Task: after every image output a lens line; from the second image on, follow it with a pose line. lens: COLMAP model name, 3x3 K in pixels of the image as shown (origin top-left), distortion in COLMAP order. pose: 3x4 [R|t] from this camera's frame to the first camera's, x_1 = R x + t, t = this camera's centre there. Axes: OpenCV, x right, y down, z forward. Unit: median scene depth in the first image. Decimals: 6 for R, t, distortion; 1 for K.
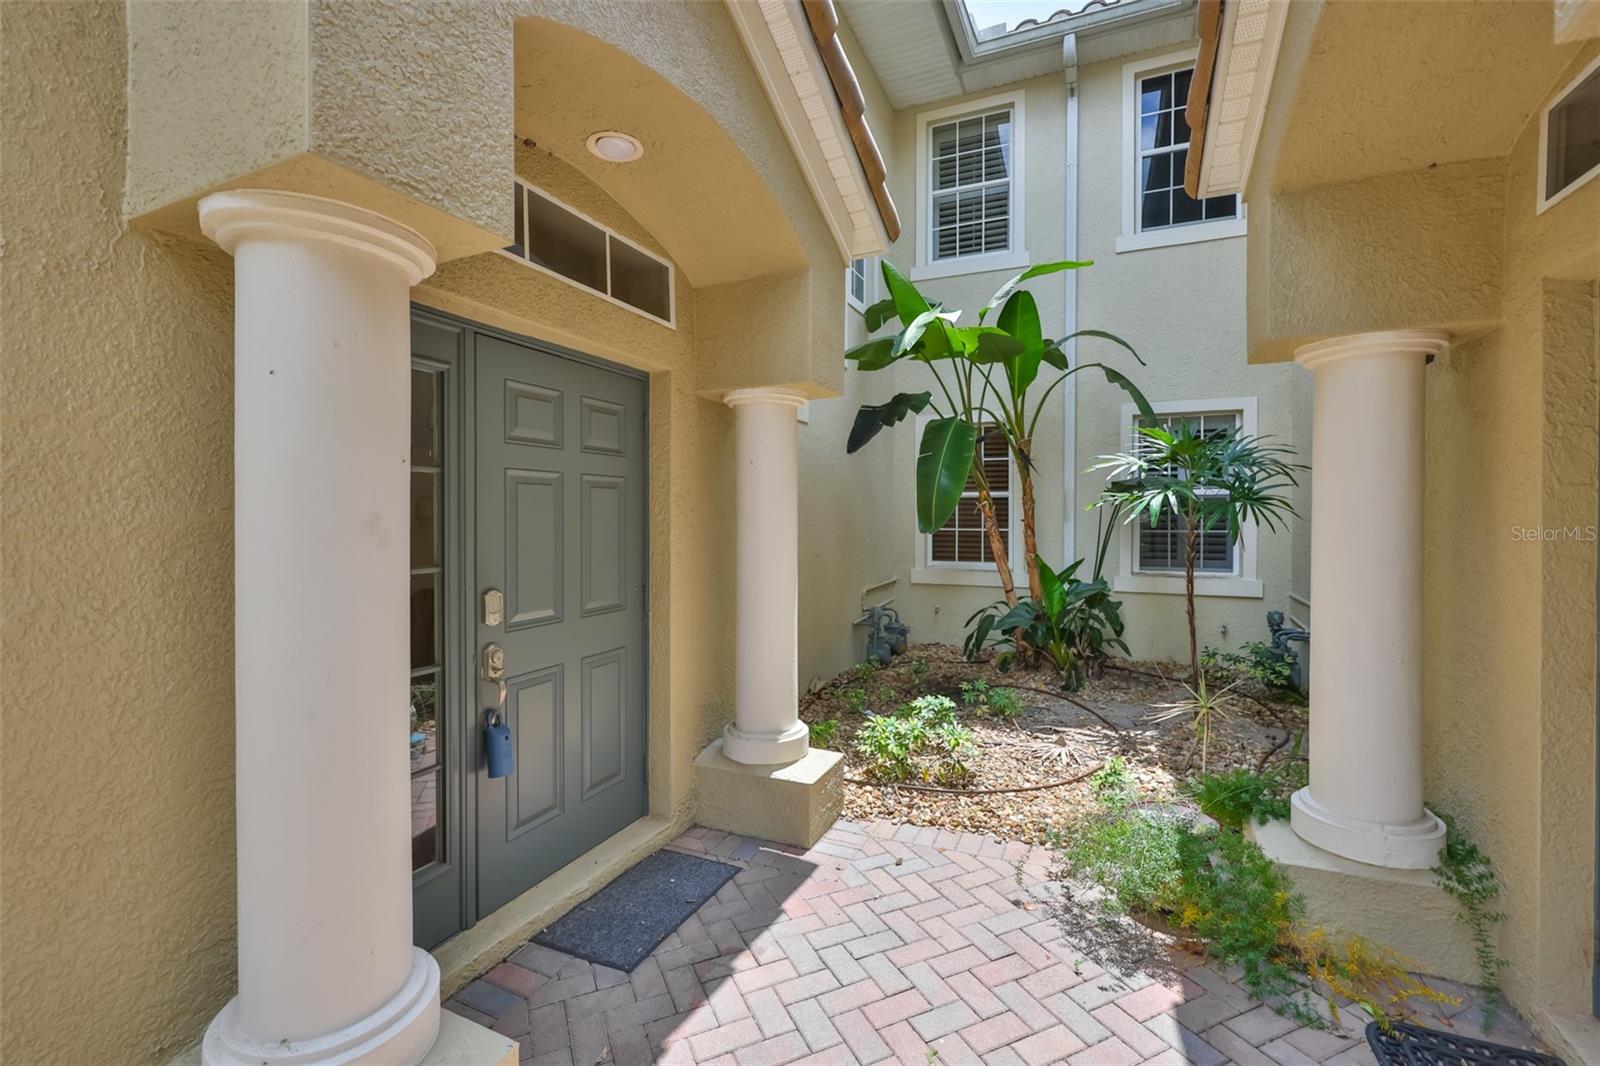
lens RADIAL K [[659.5, 0, 796.5], [0, 659.5, 524.3], [0, 0, 1]] dist [0.001603, -0.000335]
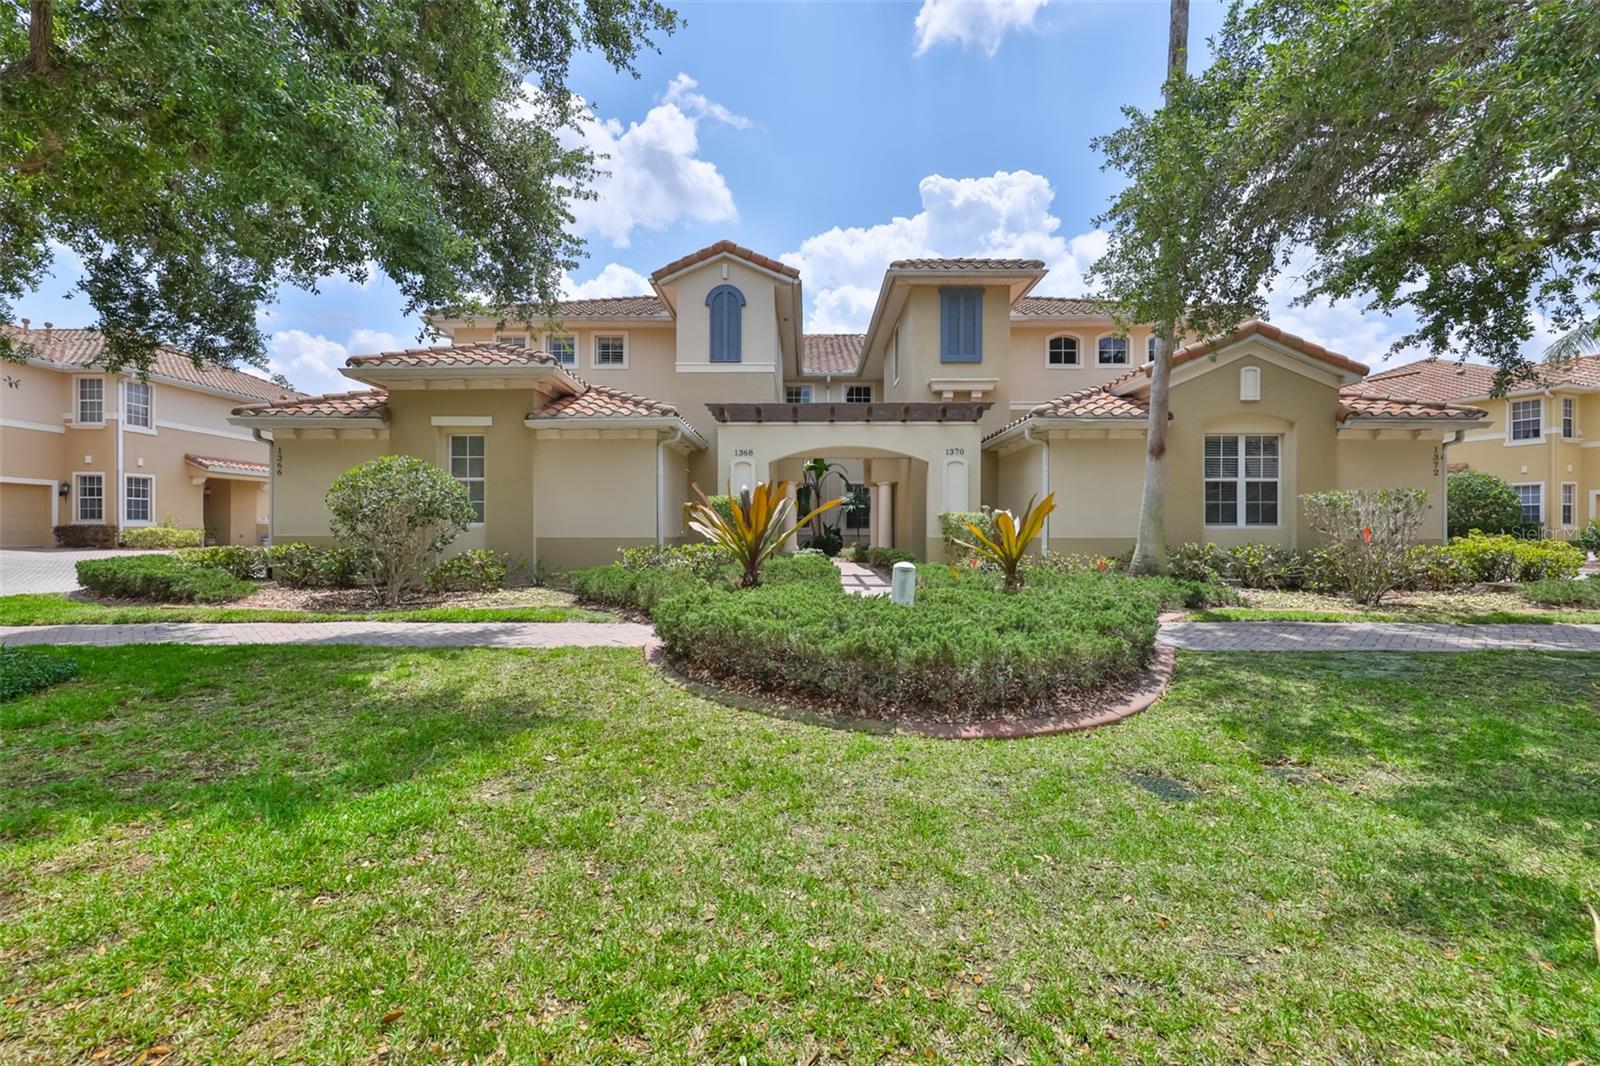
lens RADIAL K [[659.5, 0, 795.1], [0, 659.5, 535.7], [0, 0, 1]] dist [0.001603, -0.000335]
pose [[0.911392, -0.003738, 0.411522, -1.275249], [0.006025, 0.999973, -0.004260, 0.131755], [-0.411495, 0.006362, 0.911390, -2.264468]]
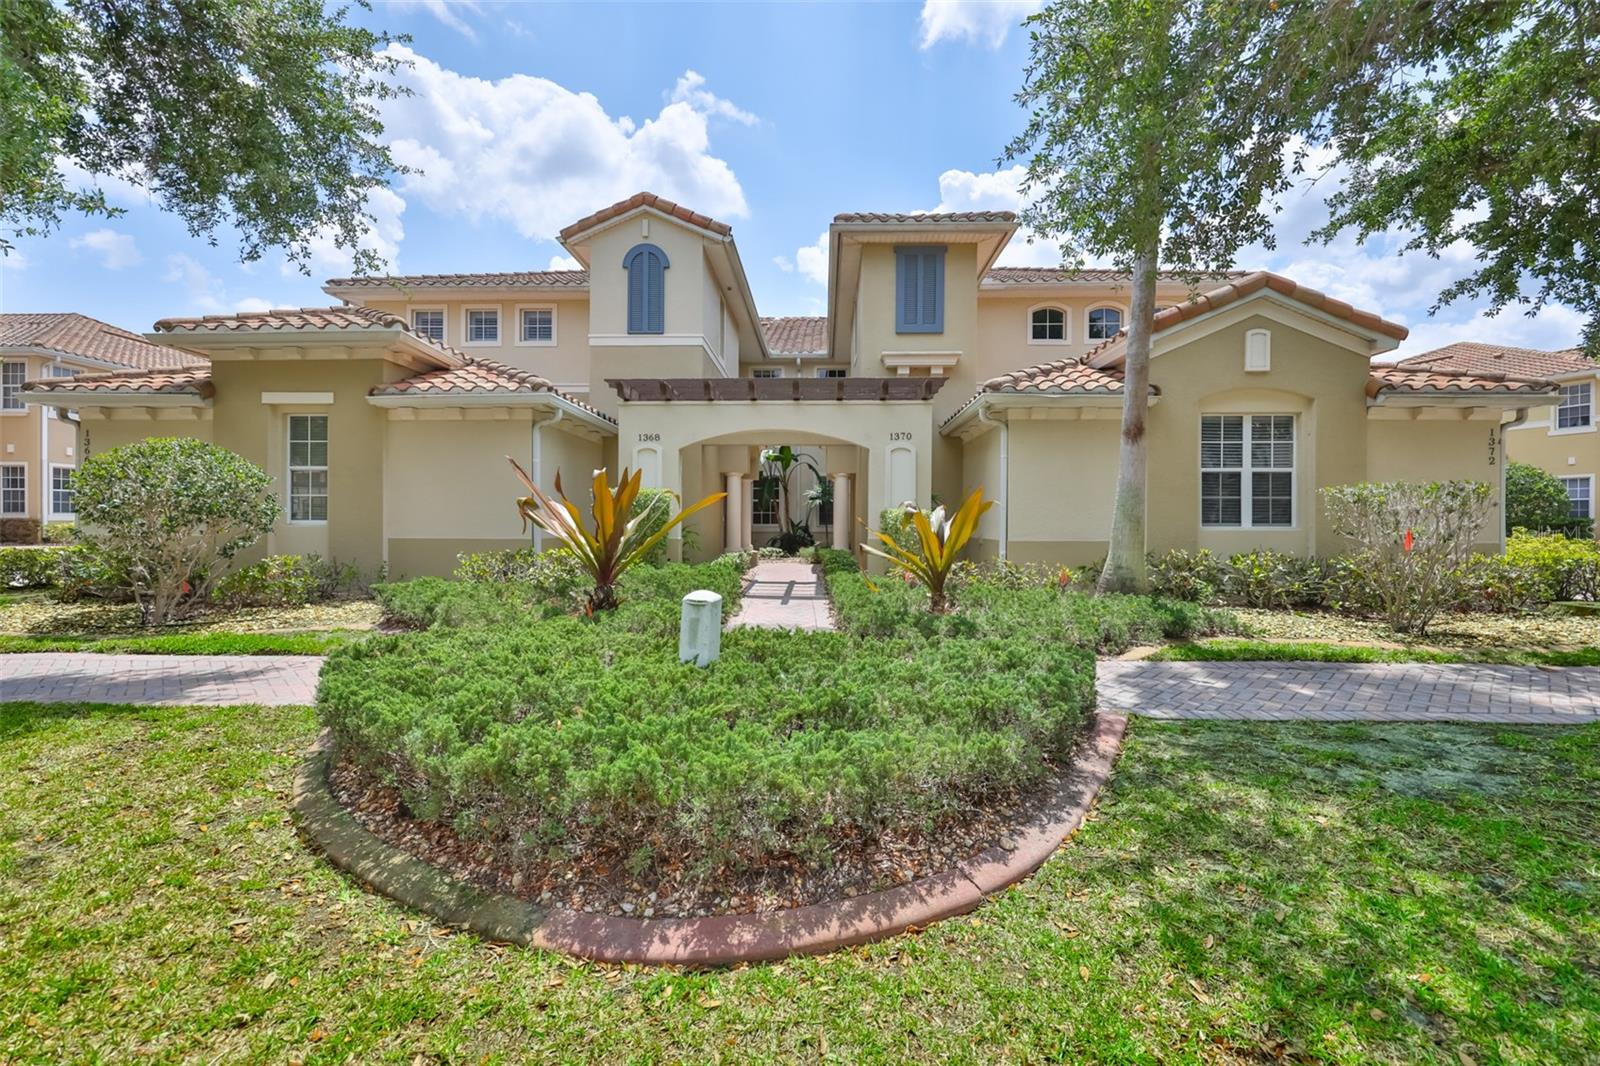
lens RADIAL K [[659.5, 0, 798.7], [0, 659.5, 527.5], [0, 0, 1]] dist [0.001603, -0.000335]
pose [[0.918250, -0.000608, 0.396001, -0.913146], [0.003336, 0.999975, -0.006199, 0.112402], [-0.395987, 0.007013, 0.918229, -2.073282]]
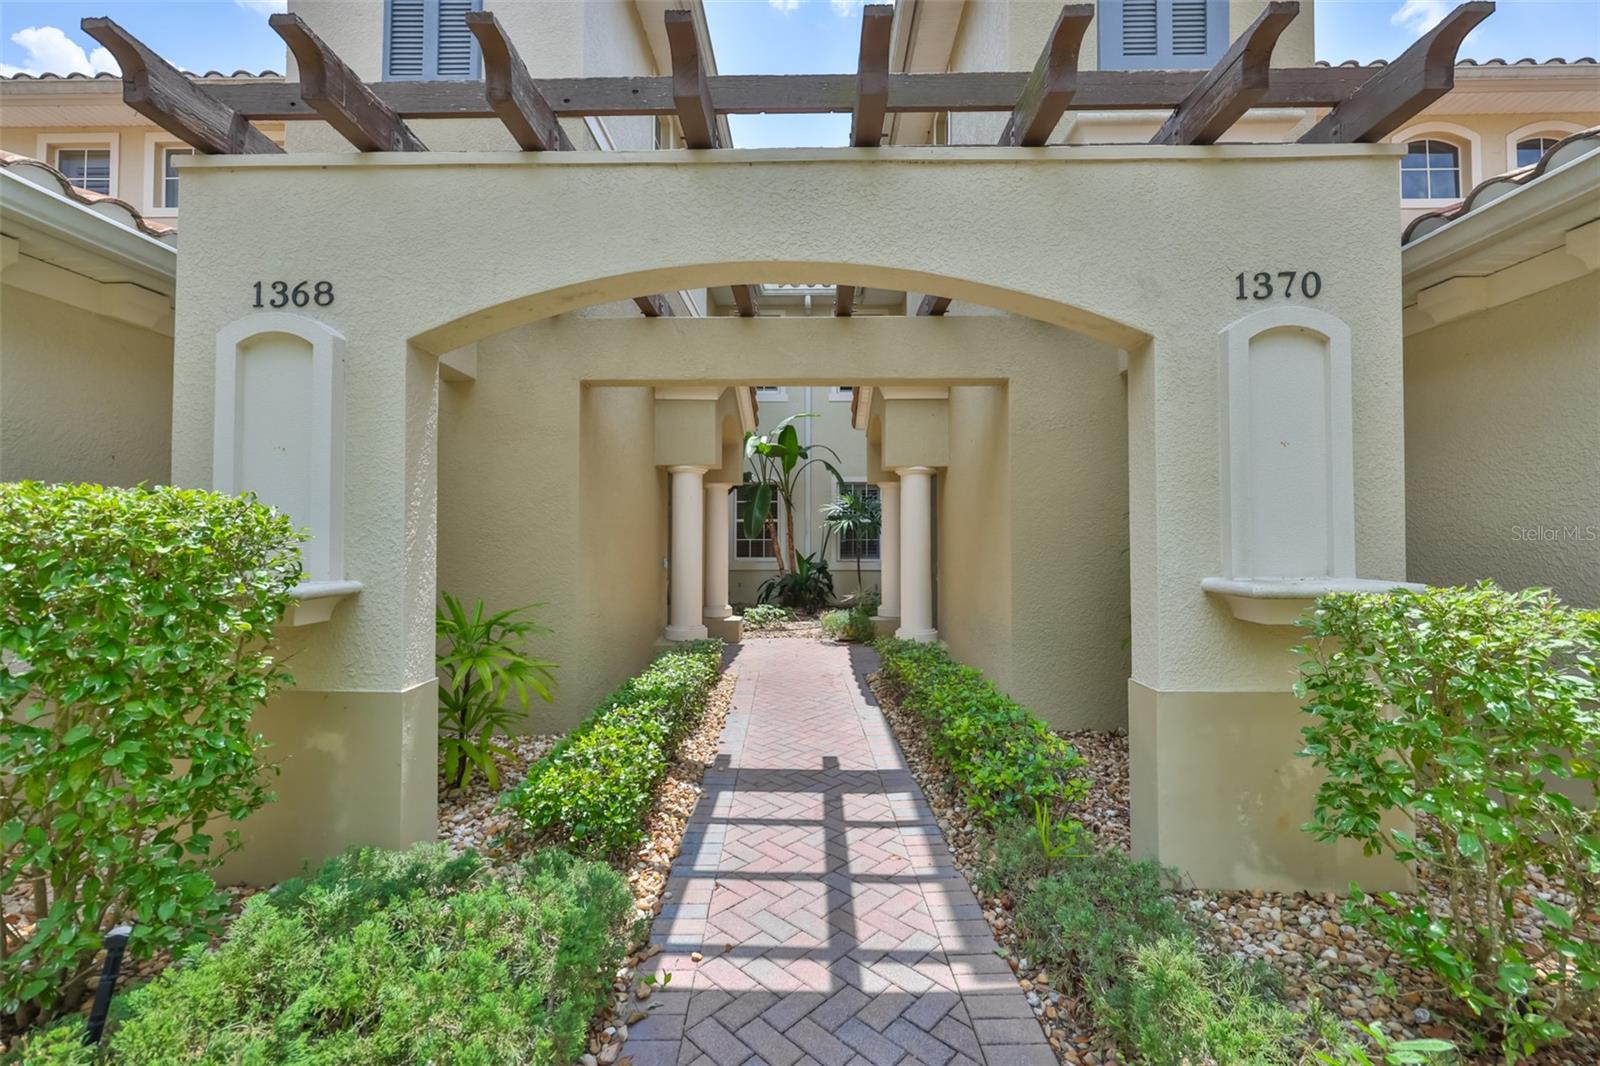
lens RADIAL K [[659.5, 0, 805.0], [0, 659.5, 530.9], [0, 0, 1]] dist [0.001603, -0.000335]
pose [[0.910515, 0.006350, 0.413428, -0.458089], [0.004429, 0.999675, -0.025108, 0.037639], [-0.413453, 0.024692, 0.910191, -0.883307]]
